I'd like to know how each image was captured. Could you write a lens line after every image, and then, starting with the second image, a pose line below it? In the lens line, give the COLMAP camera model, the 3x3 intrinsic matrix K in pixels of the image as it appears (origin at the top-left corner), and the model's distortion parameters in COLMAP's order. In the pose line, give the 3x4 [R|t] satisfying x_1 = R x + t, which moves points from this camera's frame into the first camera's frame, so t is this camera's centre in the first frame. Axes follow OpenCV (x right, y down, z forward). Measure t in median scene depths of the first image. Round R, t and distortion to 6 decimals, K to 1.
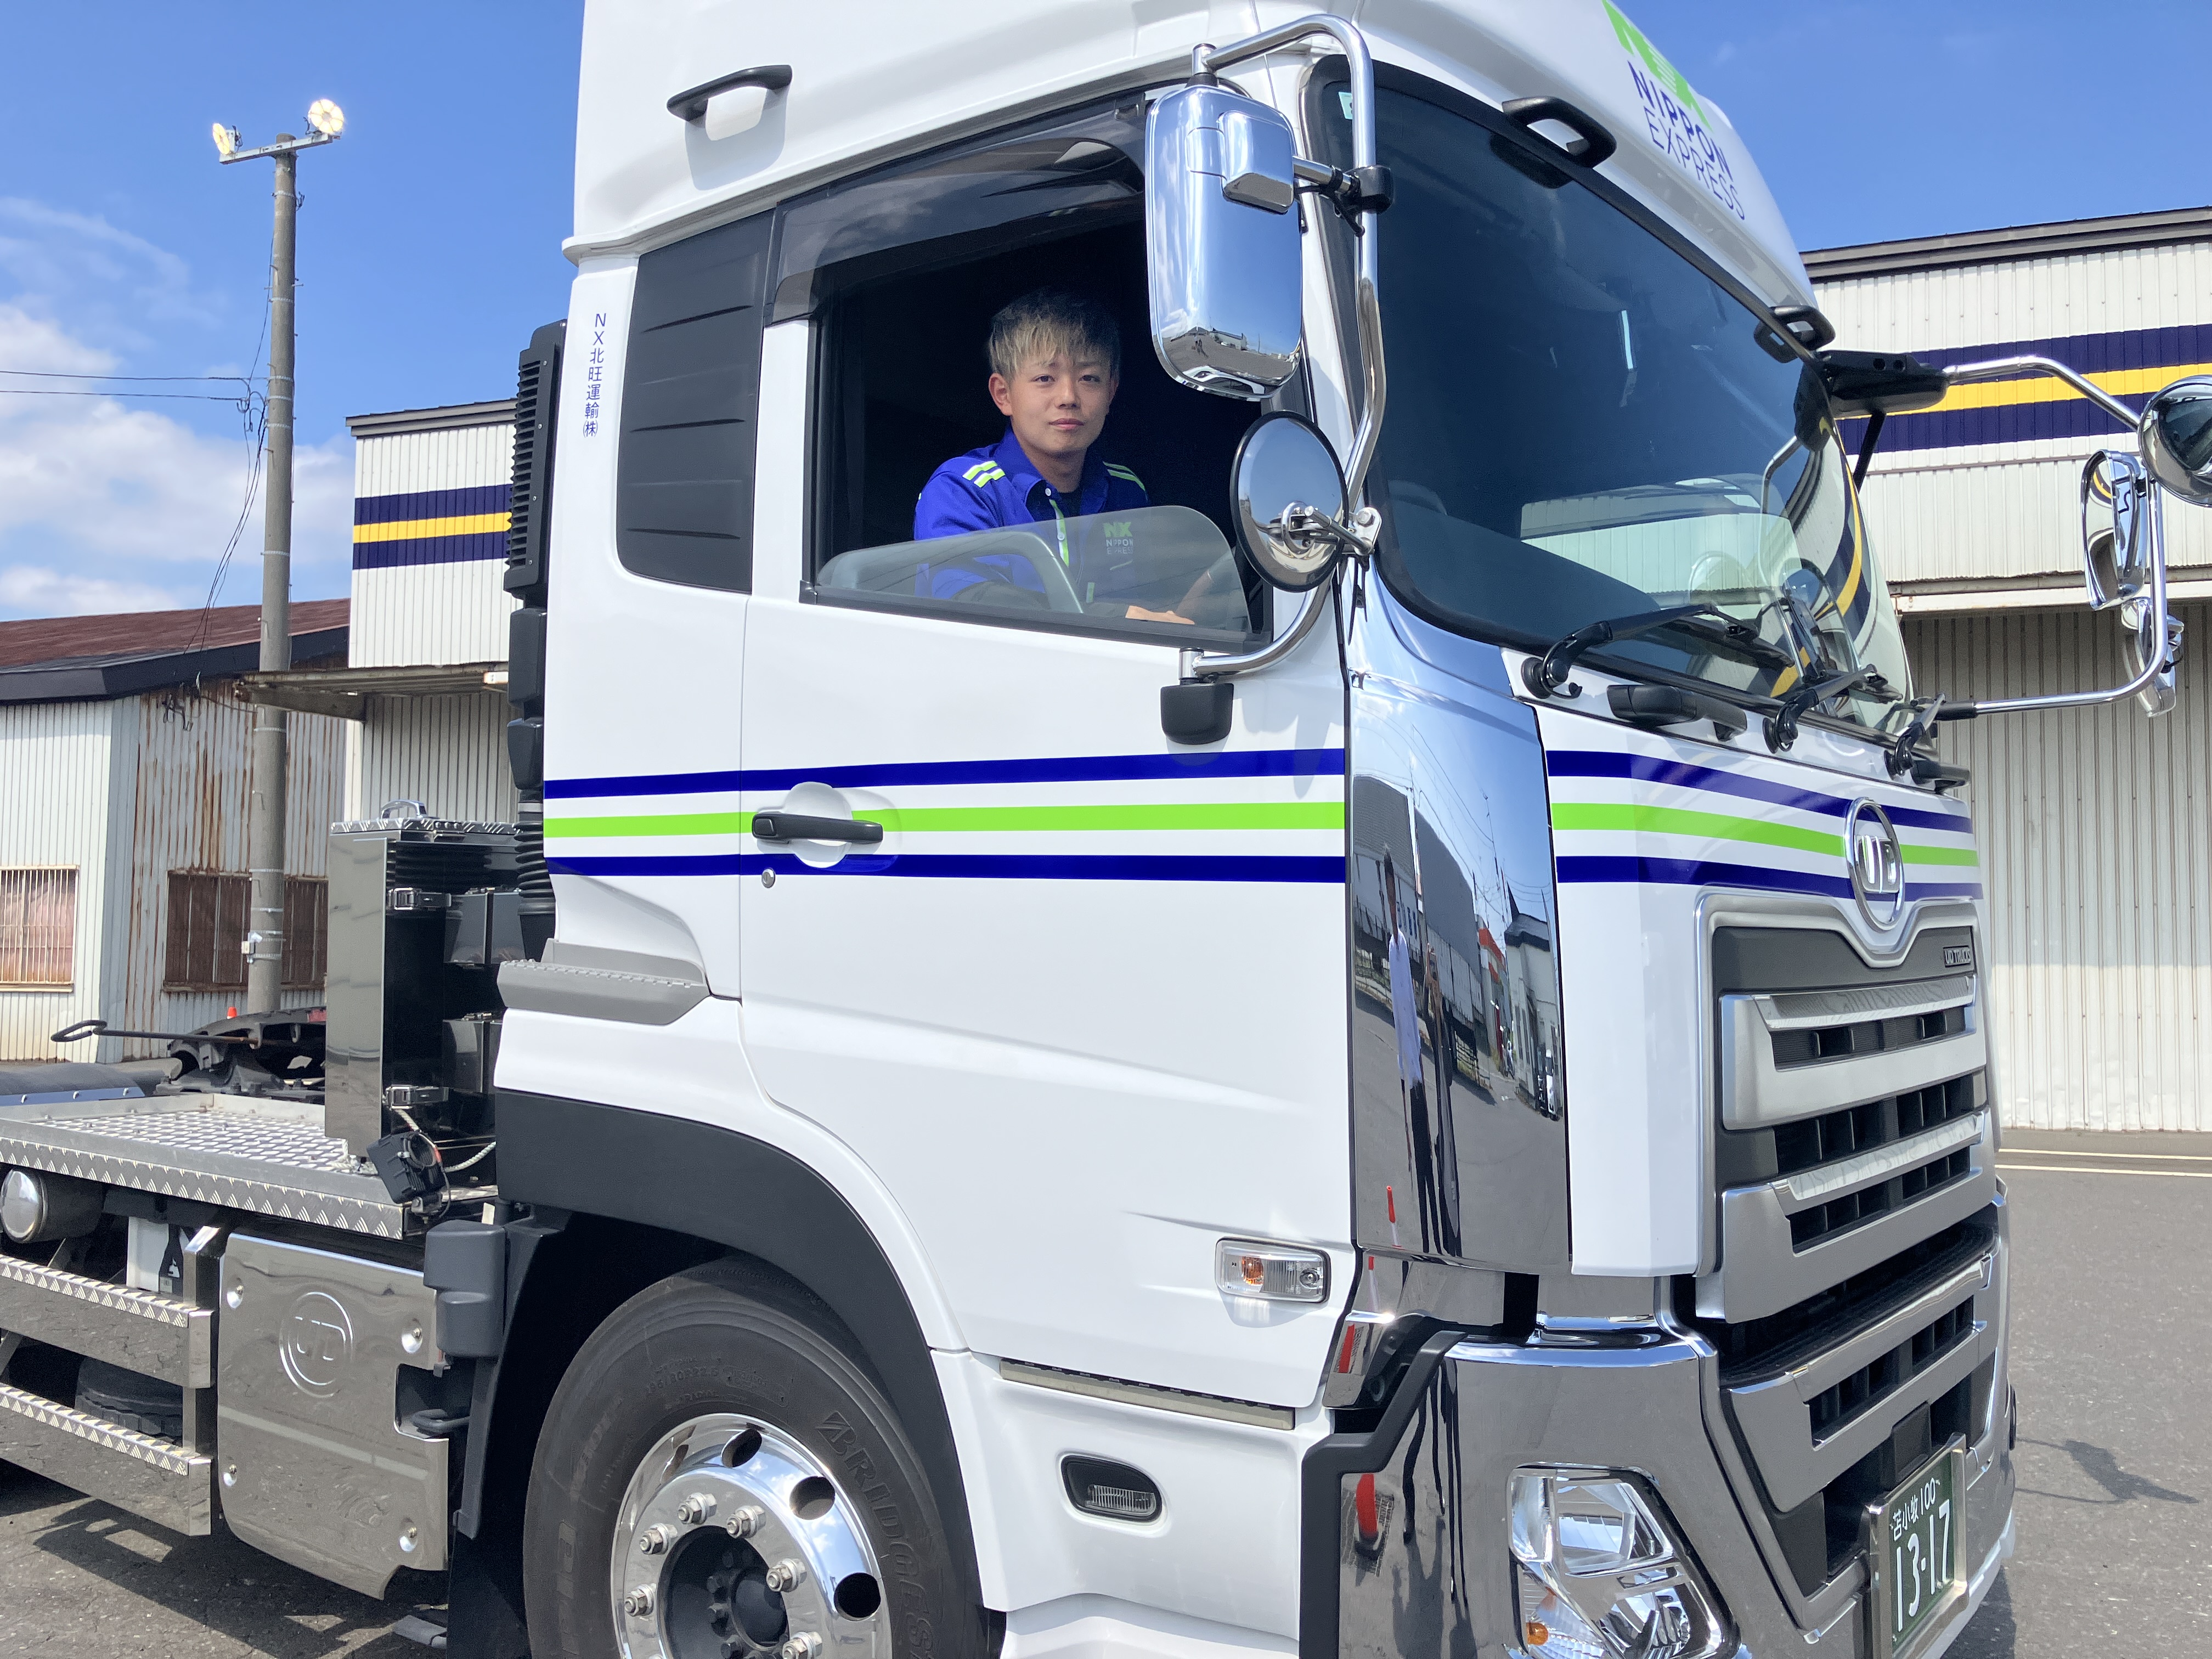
lens RADIAL K [[1943.1, 0, 1106.0], [0, 1943.1, 829.5], [0, 0, 1]] dist [-0.000491, -0.004215]
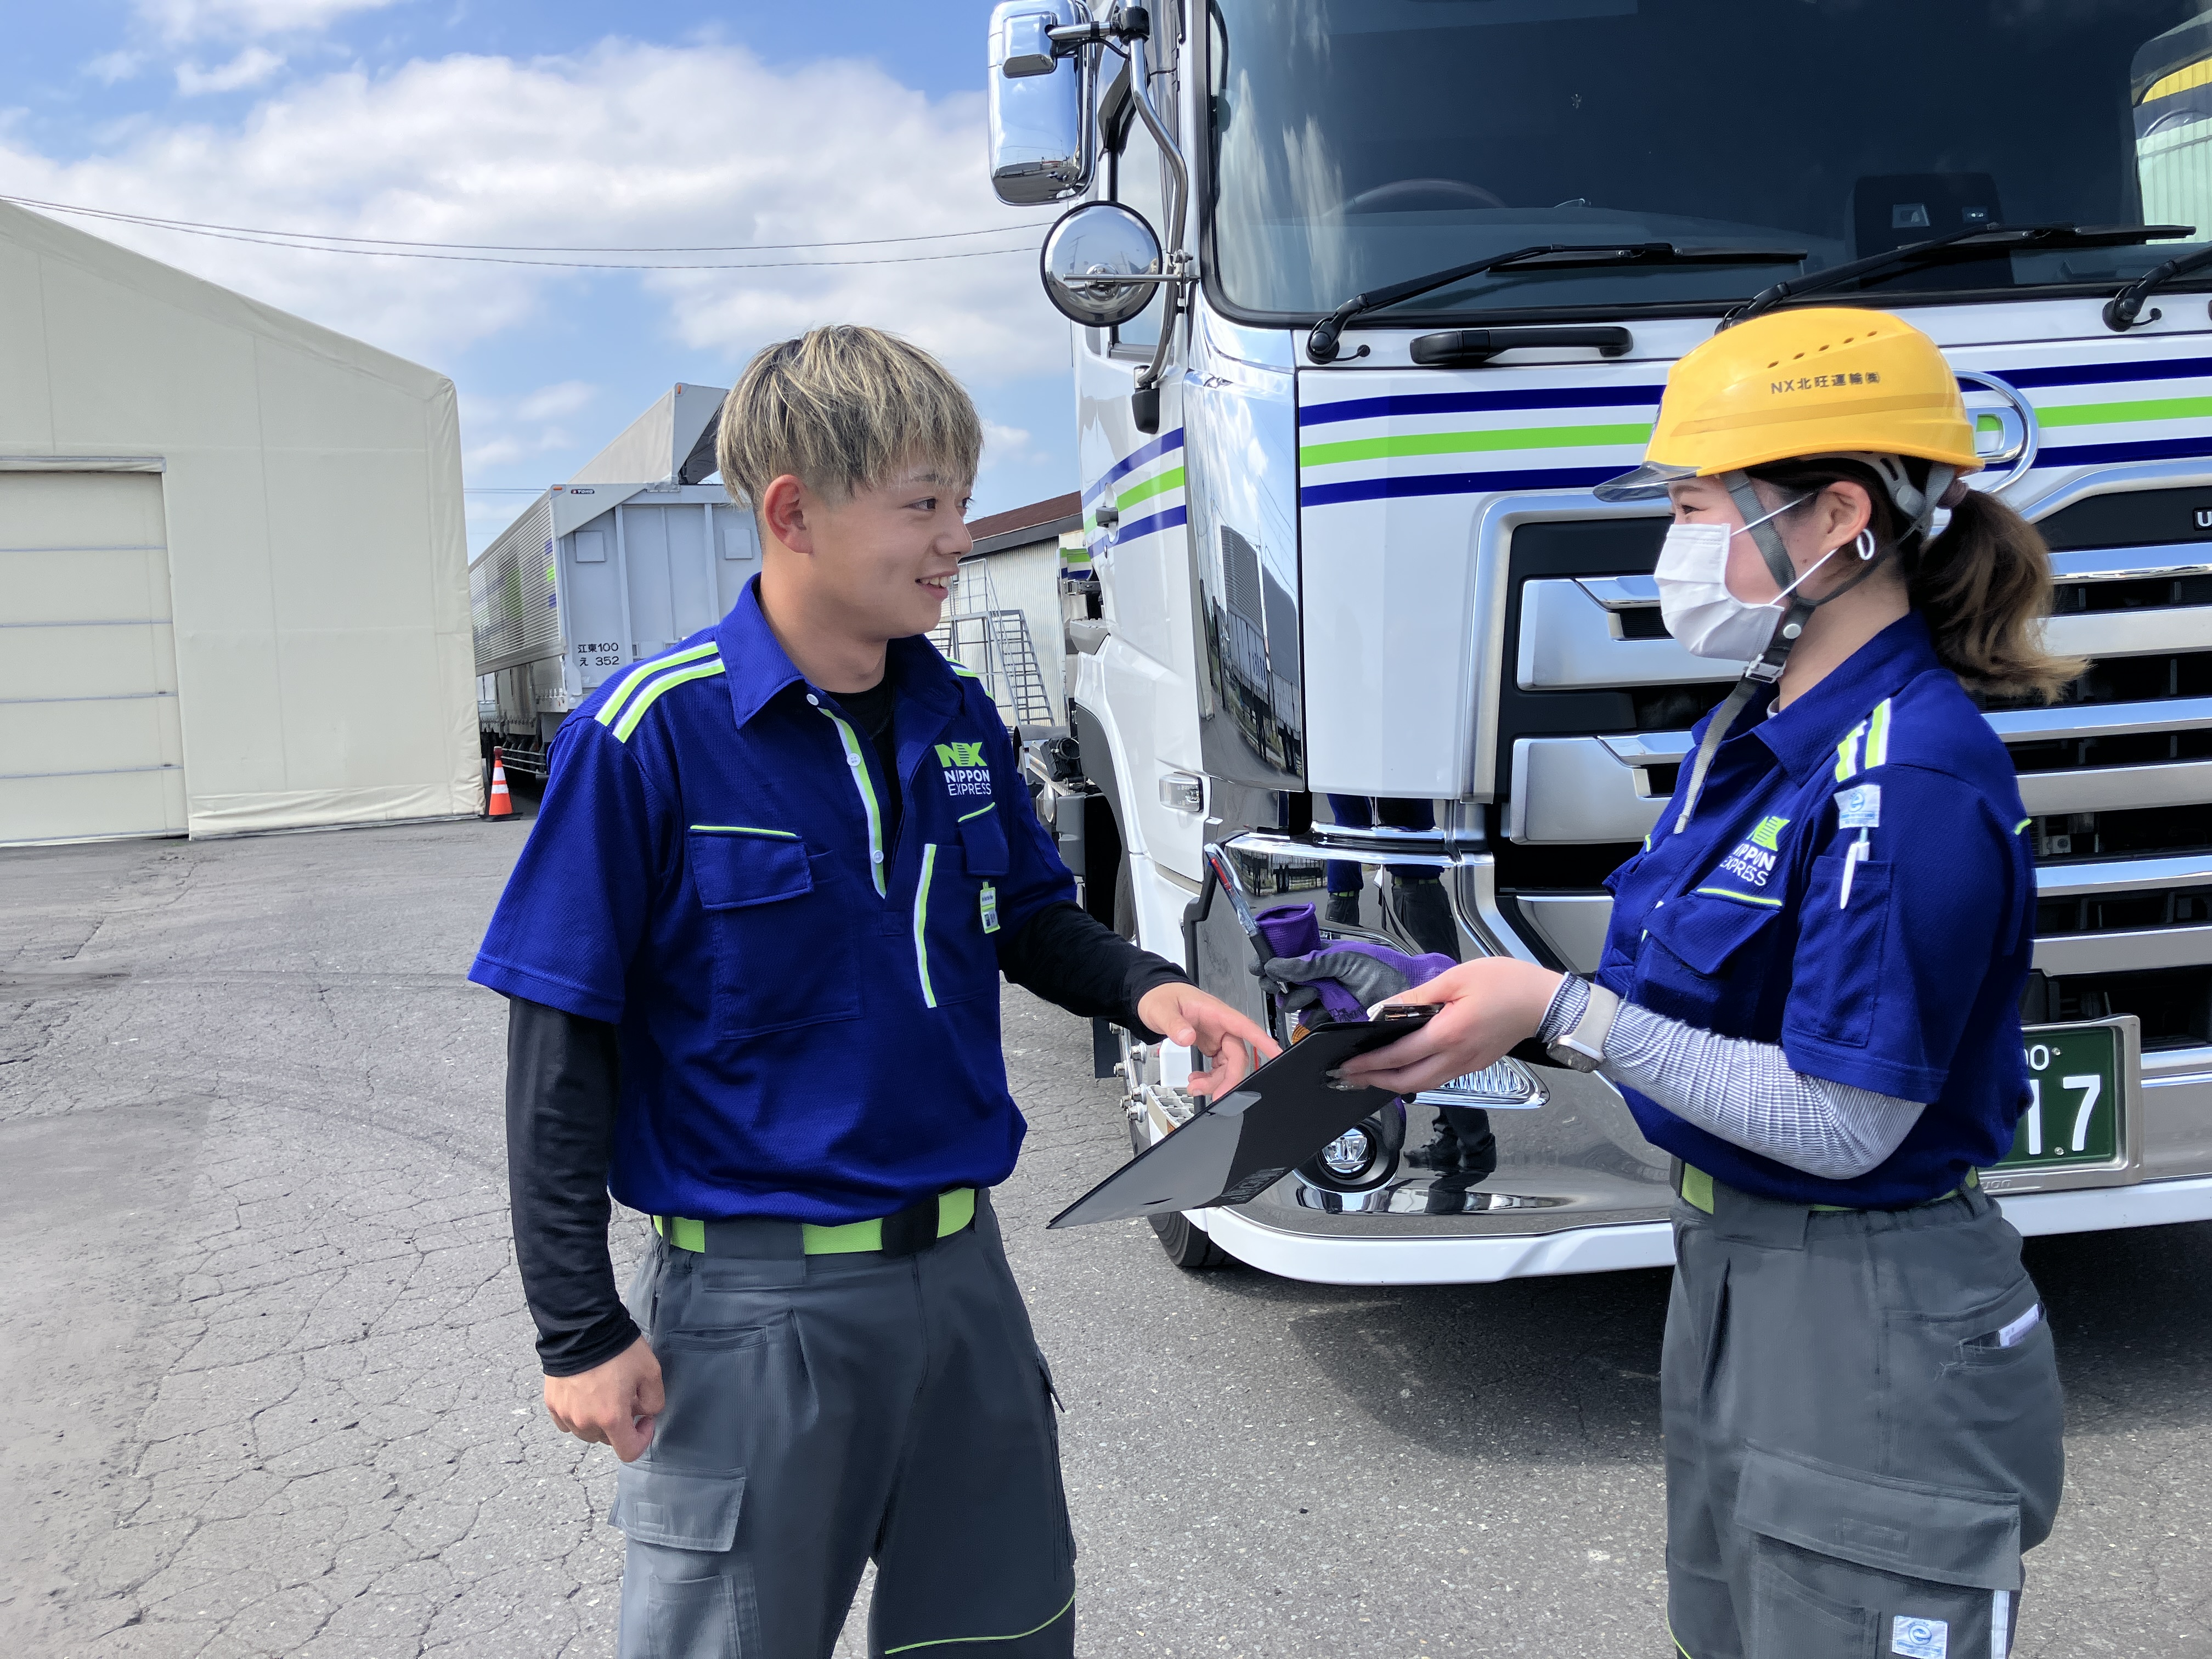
lens RADIAL K [[1819.3, 0, 1109.2], [0, 1819.3, 801.6], [0, 0, 1]] dist [0.004118, 0.006888]
pose [[0.675920, 0.009129, -0.736919, 0.931170], [0.099879, 0.989563, 0.103870, 0.073666], [0.730176, -0.143810, 0.667953, 0.034738]]
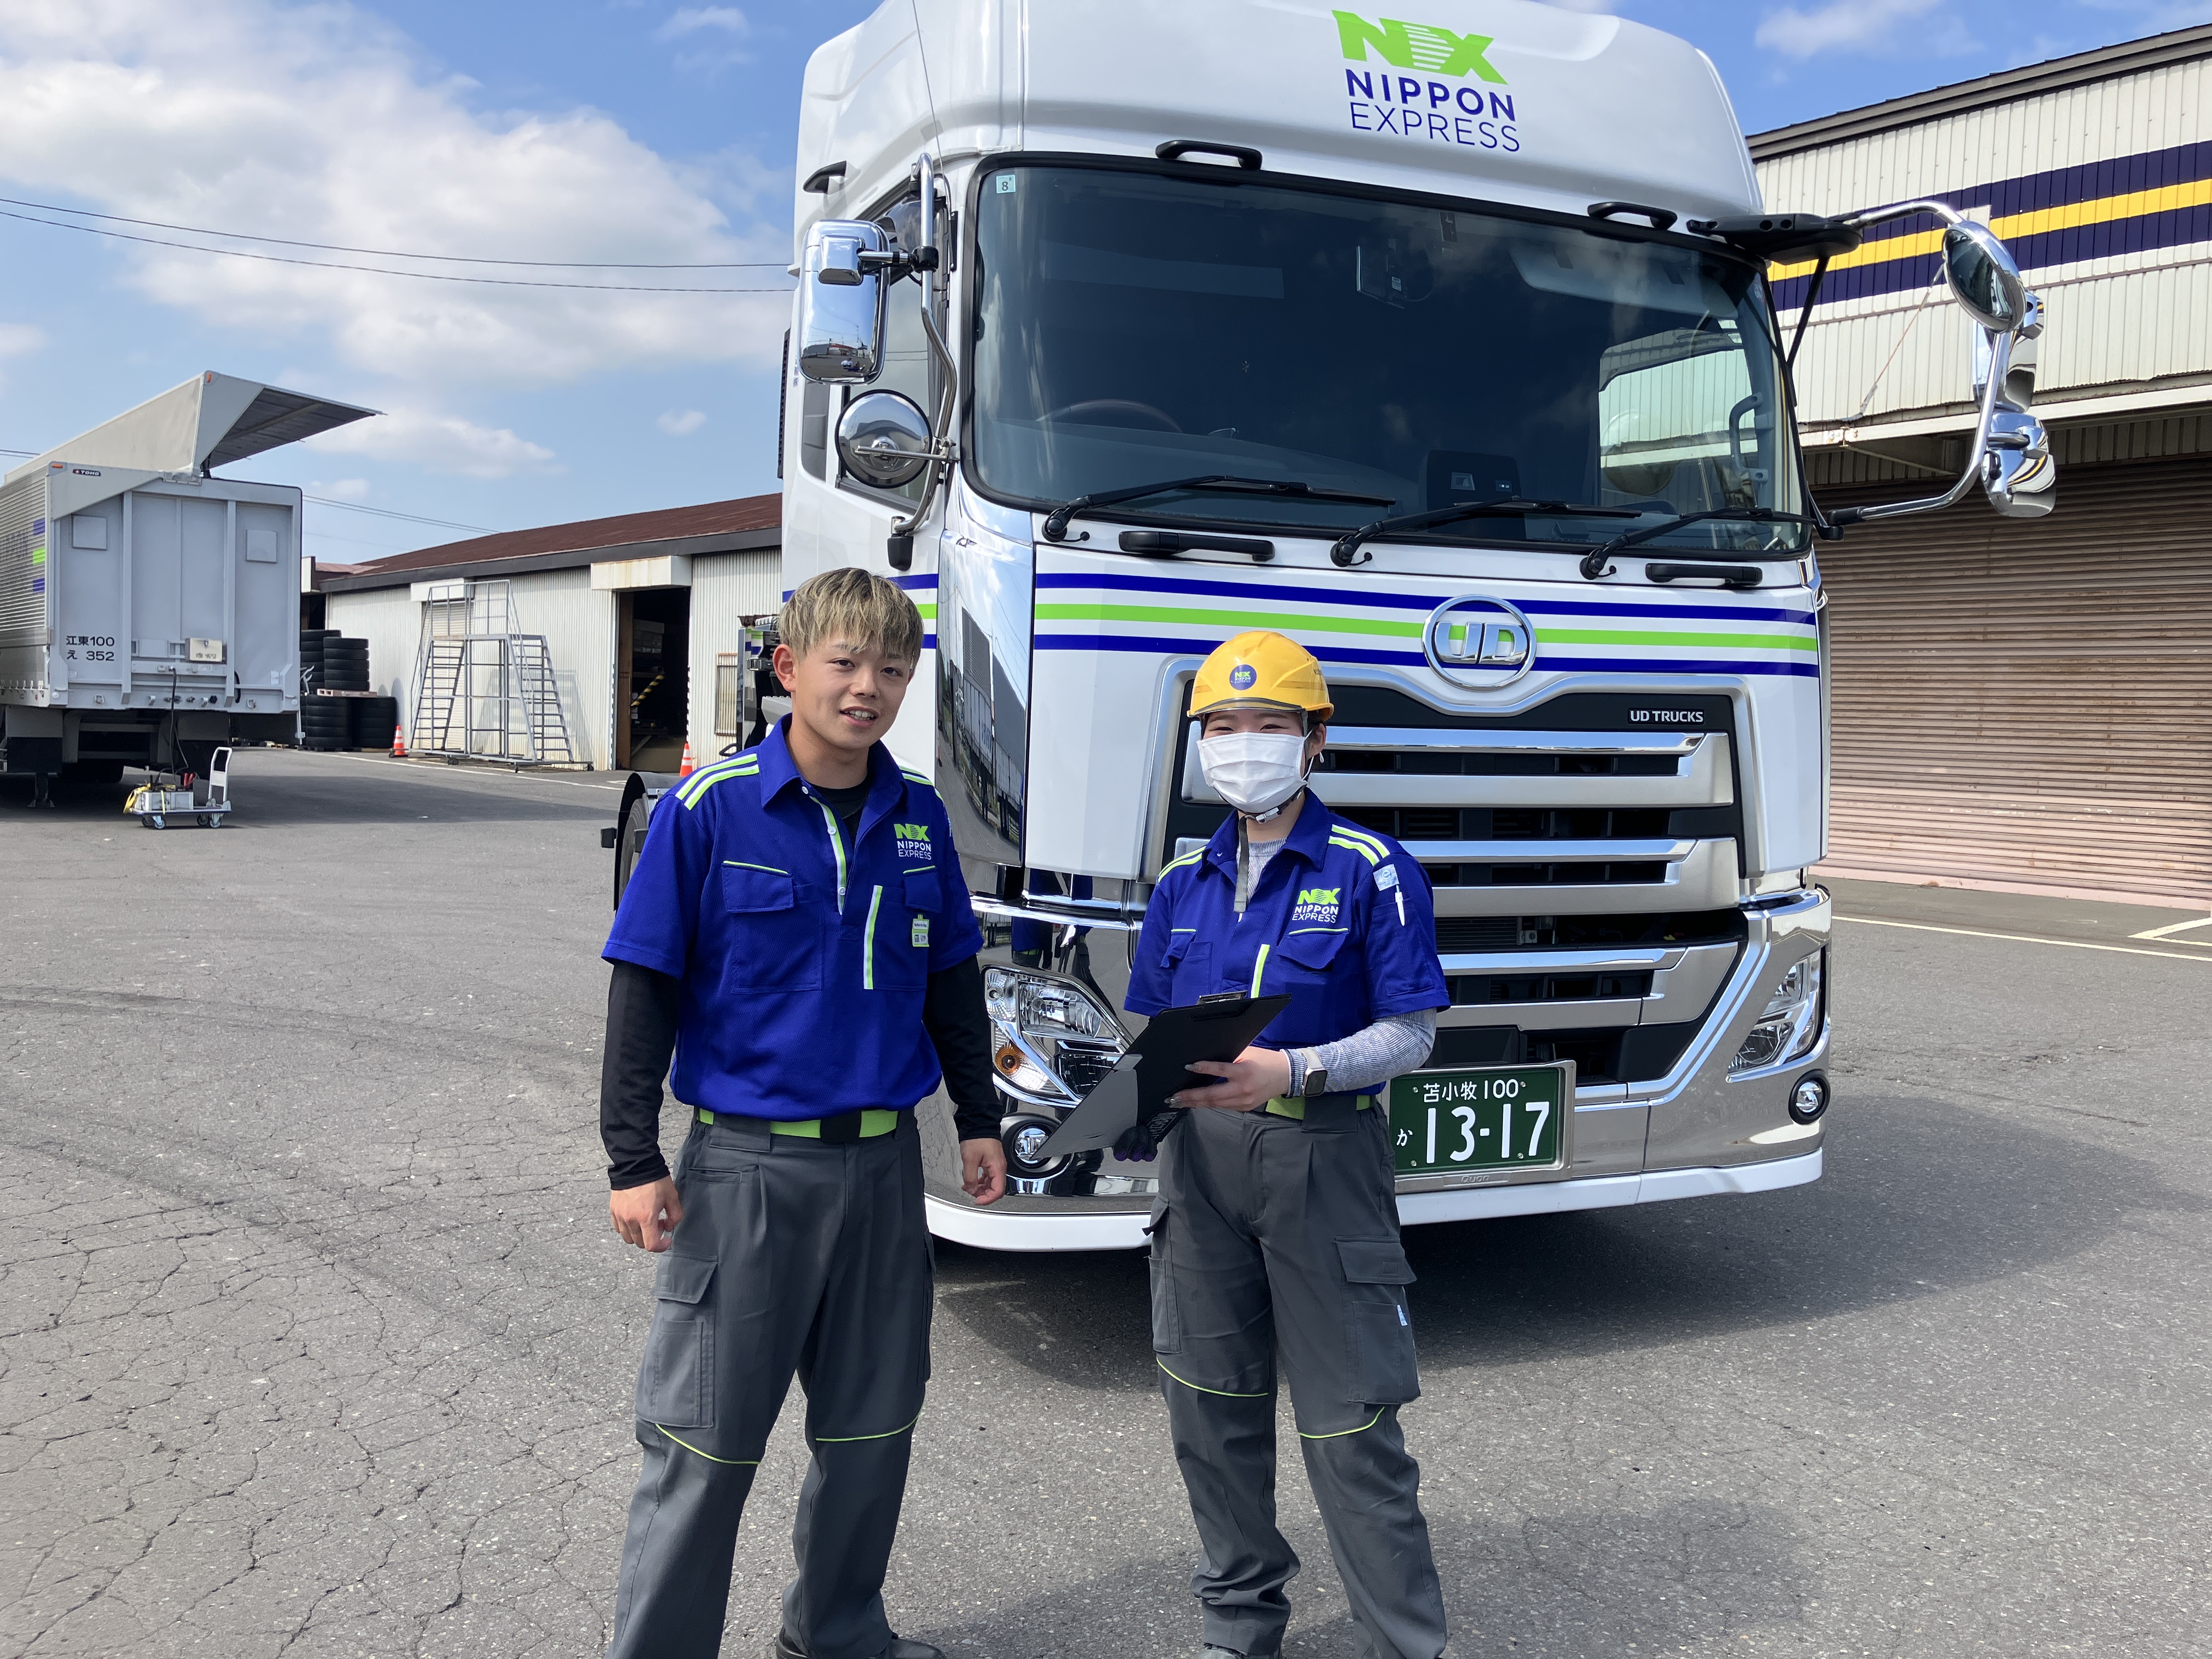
lens RADIAL K [[1879.3, 0, 1135.2], [0, 1879.3, 798.5], [0, 0, 1]] dist [0.059196, -0.094002]
pose [[0.864146, 0.045563, -0.501174, 1.015953], [0.000938, 0.995745, 0.092143, 0.004165], [0.503240, -0.080095, 0.860426, -0.363081]]
